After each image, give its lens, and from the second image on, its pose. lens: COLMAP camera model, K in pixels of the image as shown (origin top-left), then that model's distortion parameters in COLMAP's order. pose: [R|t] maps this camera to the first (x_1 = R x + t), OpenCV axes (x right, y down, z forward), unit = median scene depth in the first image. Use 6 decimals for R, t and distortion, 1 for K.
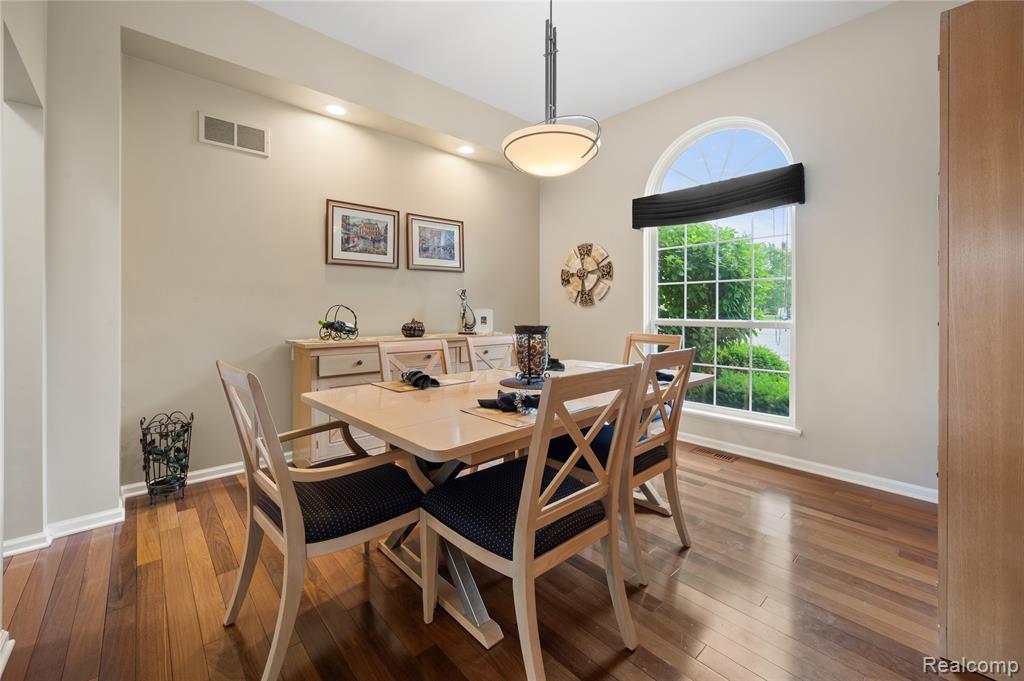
lens RADIAL K [[414.1, 0, 515.8], [0, 414.1, 310.6], [0, 0, 1]] dist [-0.001178, 0.000146]
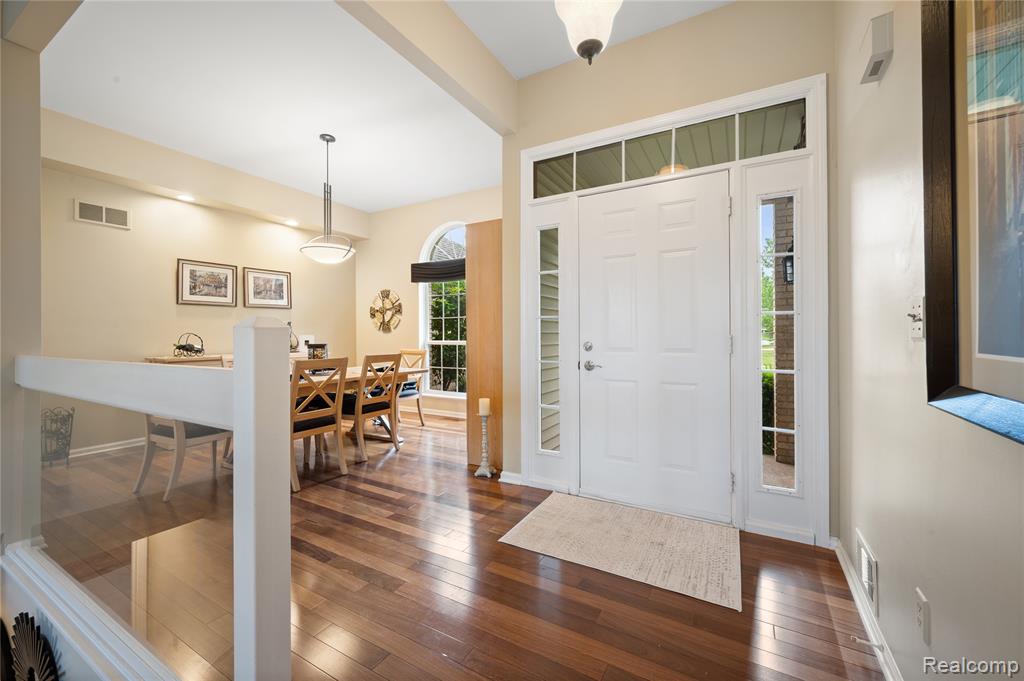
lens RADIAL K [[407.5, 0, 511.1], [0, 407.5, 332.4], [0, 0, 1]] dist [0.000085, -0.000288]
pose [[0.953472, -0.003974, 0.301456, 0.186416], [0.005875, 0.999968, -0.005401, -0.001441], [-0.301425, 0.006921, 0.953465, -0.594472]]
